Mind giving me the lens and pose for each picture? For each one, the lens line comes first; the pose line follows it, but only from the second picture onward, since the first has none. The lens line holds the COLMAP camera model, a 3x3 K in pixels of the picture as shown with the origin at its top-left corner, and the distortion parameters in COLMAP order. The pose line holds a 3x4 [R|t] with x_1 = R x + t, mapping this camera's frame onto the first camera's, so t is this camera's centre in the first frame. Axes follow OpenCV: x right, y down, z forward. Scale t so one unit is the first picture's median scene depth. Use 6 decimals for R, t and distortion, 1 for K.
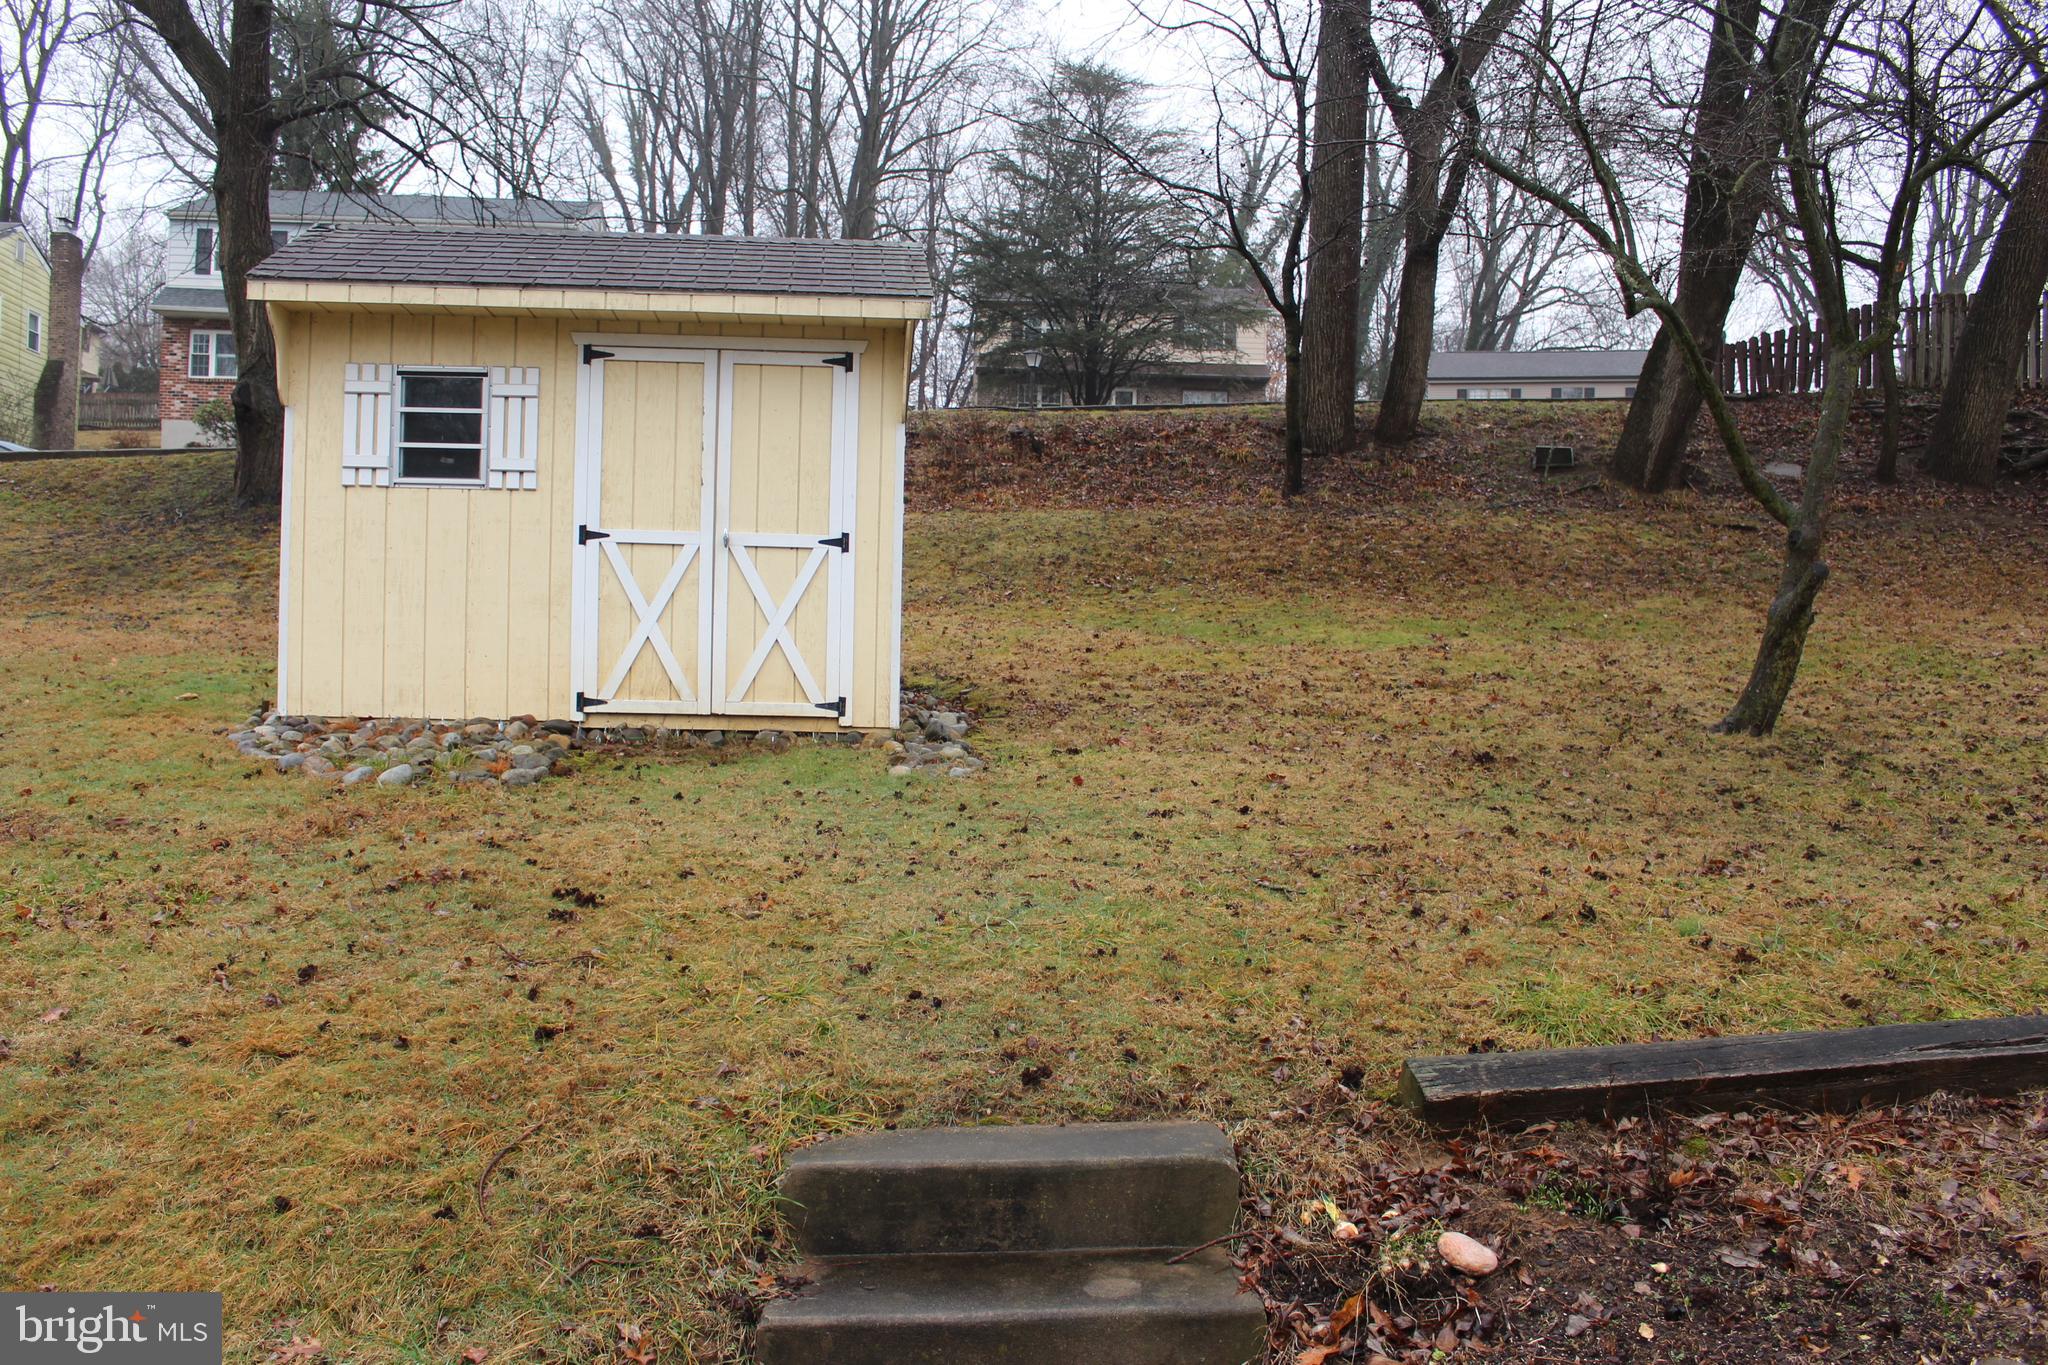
lens RADIAL K [[1699.7, 0, 1000.0], [0, 1699.7, 703.3], [0, 0, 1]] dist [-0.165645, 0.143812]
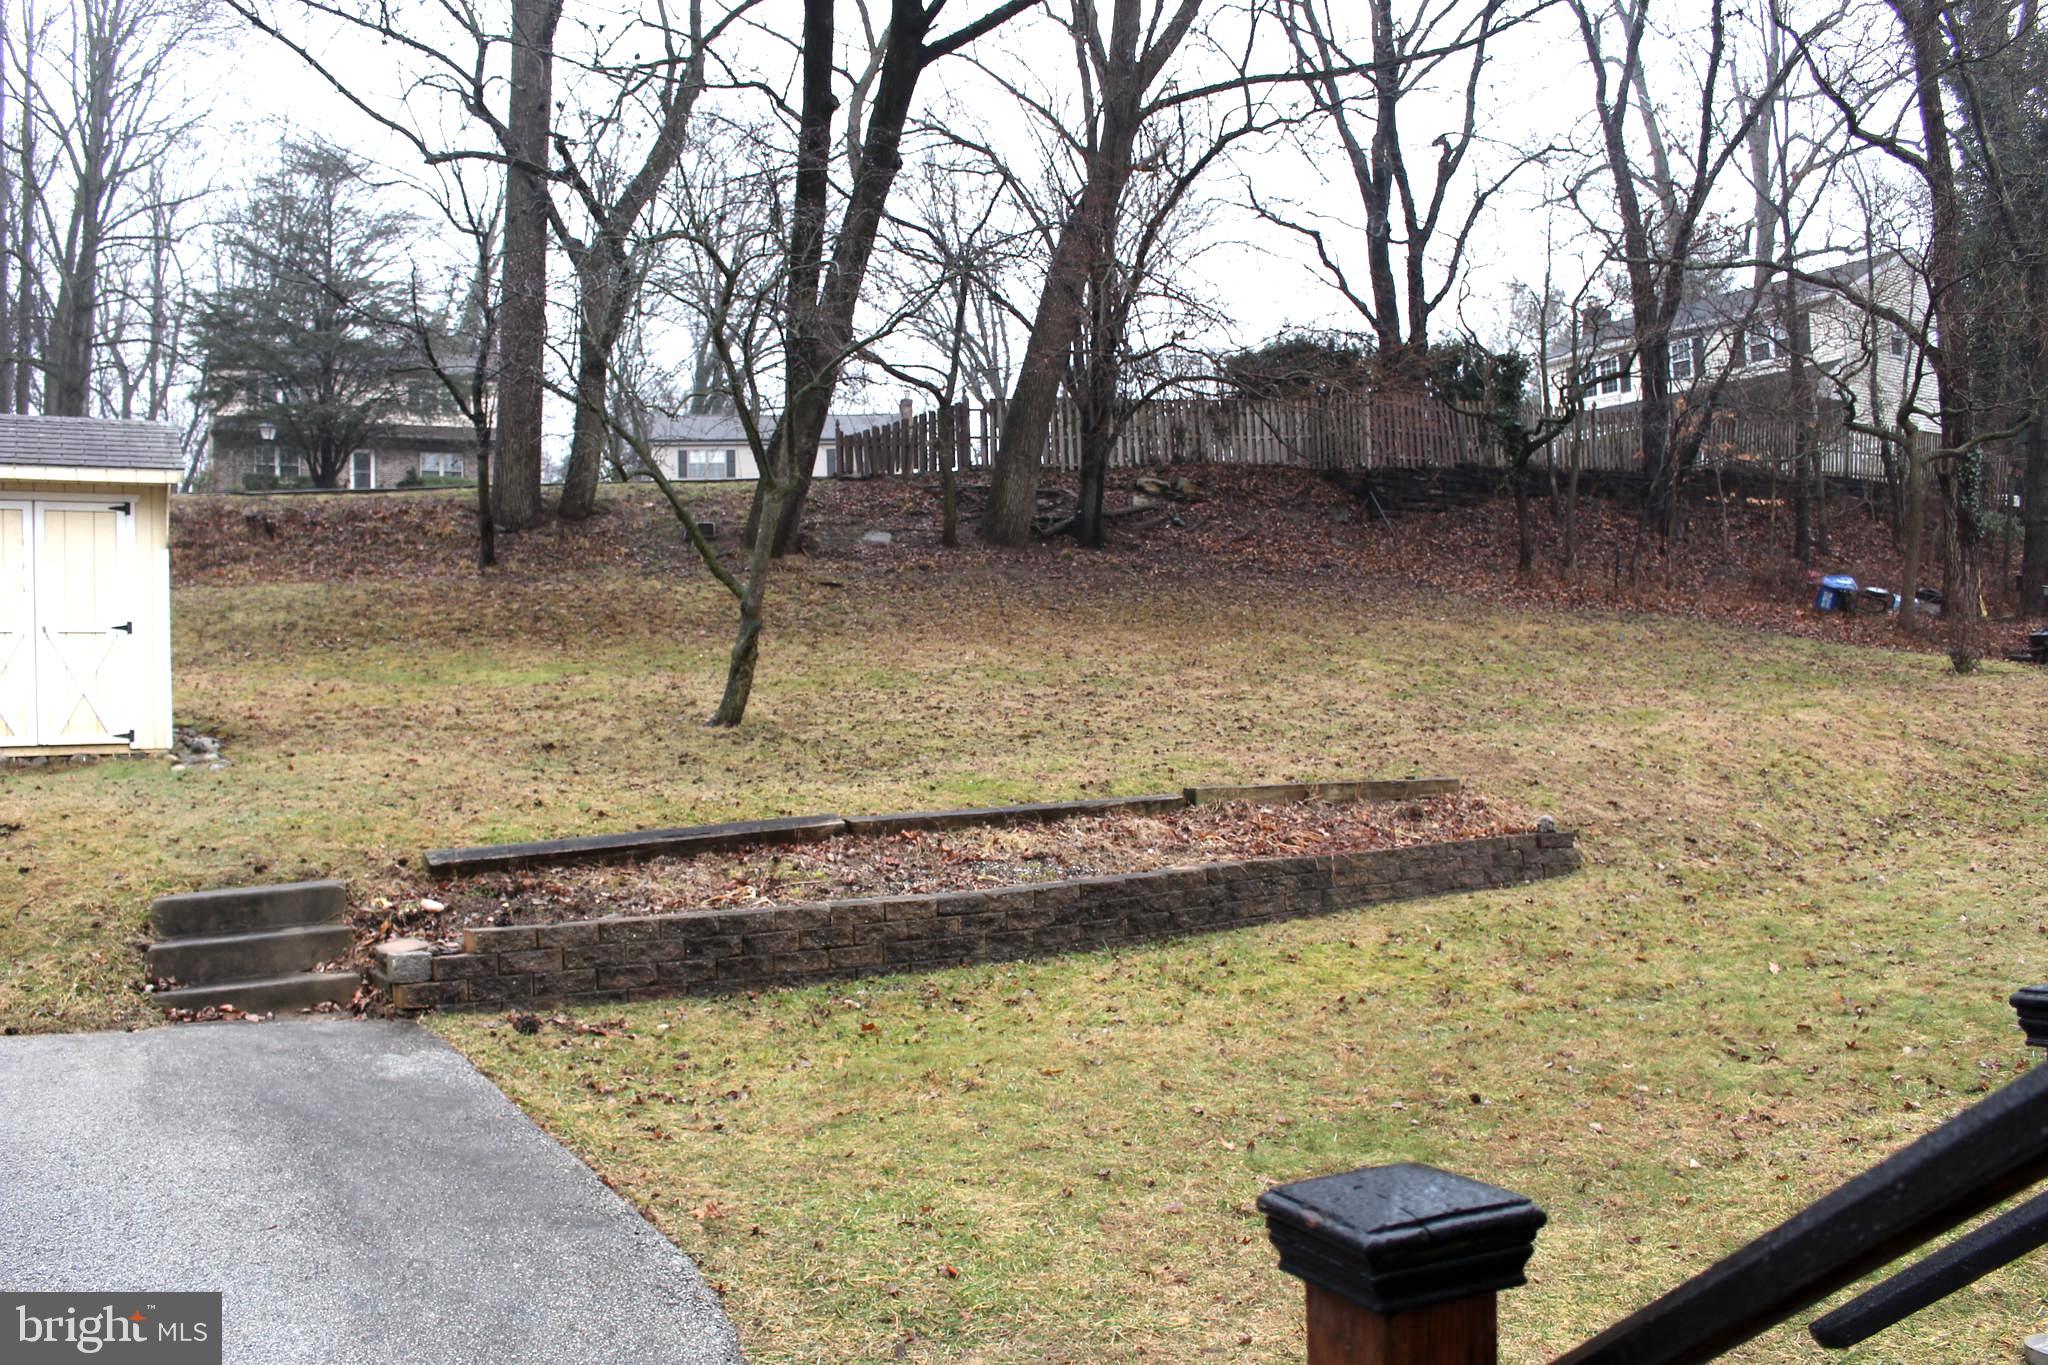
lens RADIAL K [[1699.7, 0, 1000.0], [0, 1699.7, 703.3], [0, 0, 1]] dist [-0.165645, 0.143812]
pose [[0.909217, -0.042296, 0.414169, 0.003284], [0.052829, 0.998505, -0.014005, 0.017421], [-0.412958, 0.034614, 0.910092, -0.331357]]
